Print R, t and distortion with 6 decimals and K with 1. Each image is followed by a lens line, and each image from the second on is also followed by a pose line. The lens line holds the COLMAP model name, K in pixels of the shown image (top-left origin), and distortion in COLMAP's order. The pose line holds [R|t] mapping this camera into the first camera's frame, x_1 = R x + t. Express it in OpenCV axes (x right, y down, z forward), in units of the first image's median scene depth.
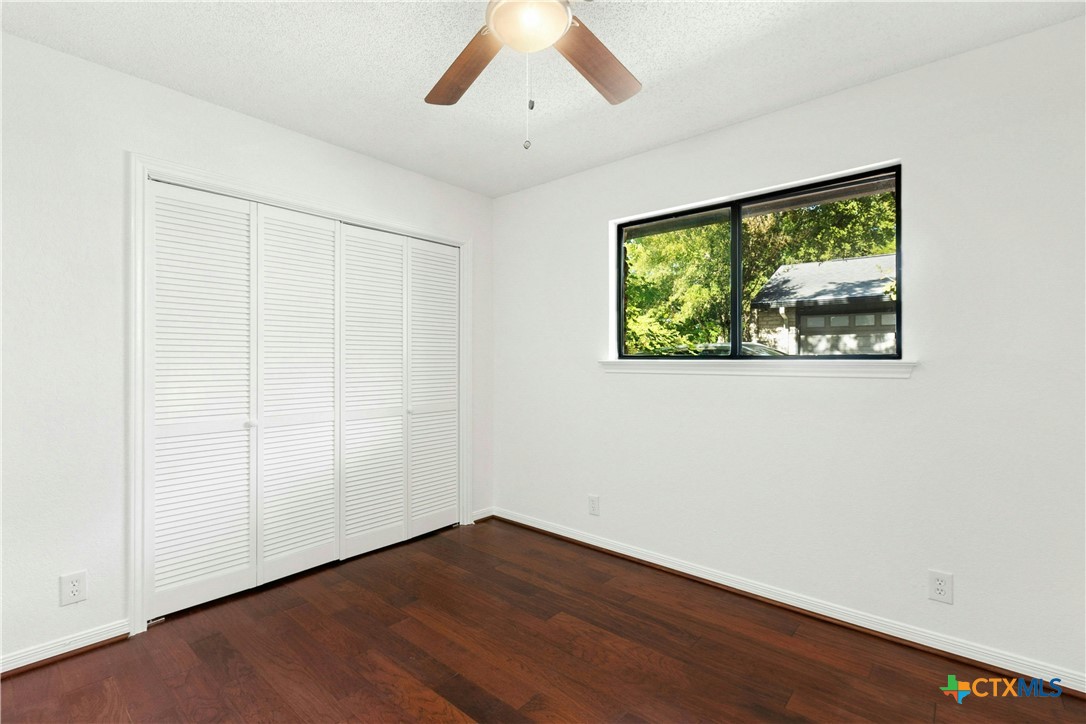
lens RADIAL K [[493.4, 0, 544.5], [0, 493.4, 357.7], [0, 0, 1]] dist [-0.013015, 0.000599]
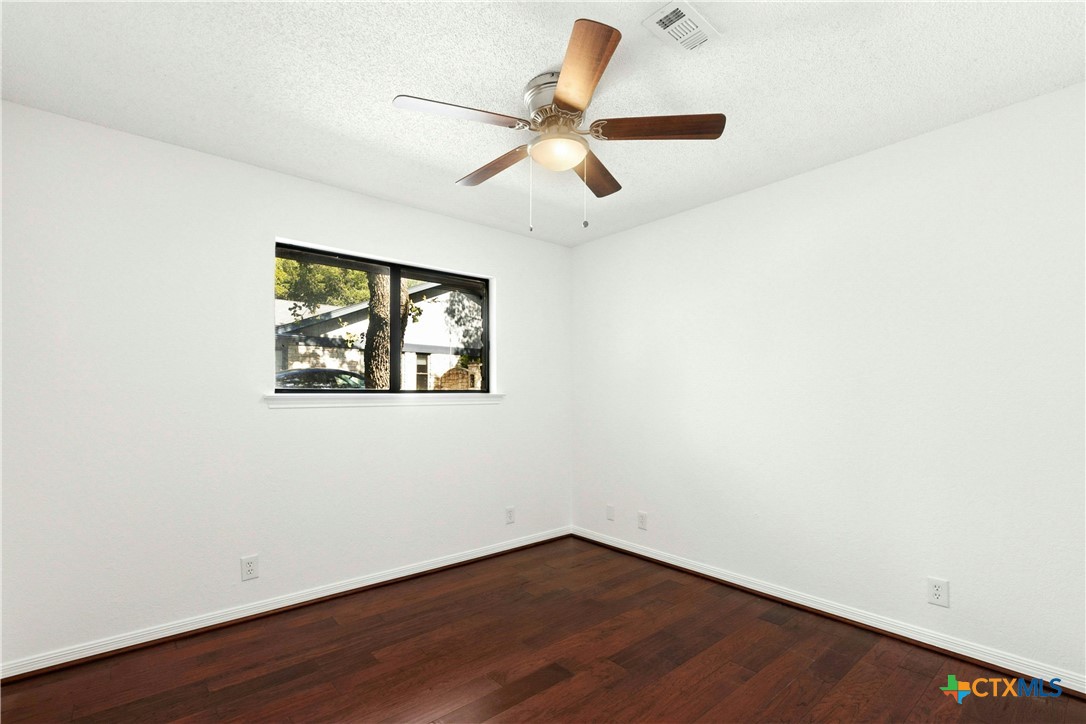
lens RADIAL K [[493.4, 0, 544.5], [0, 493.4, 357.7], [0, 0, 1]] dist [-0.013015, 0.000599]
pose [[0.134237, 0.066980, 0.988683, -0.870605], [-0.002405, 0.997732, -0.067266, -0.003123], [-0.990946, 0.006652, 0.134093, 0.495163]]
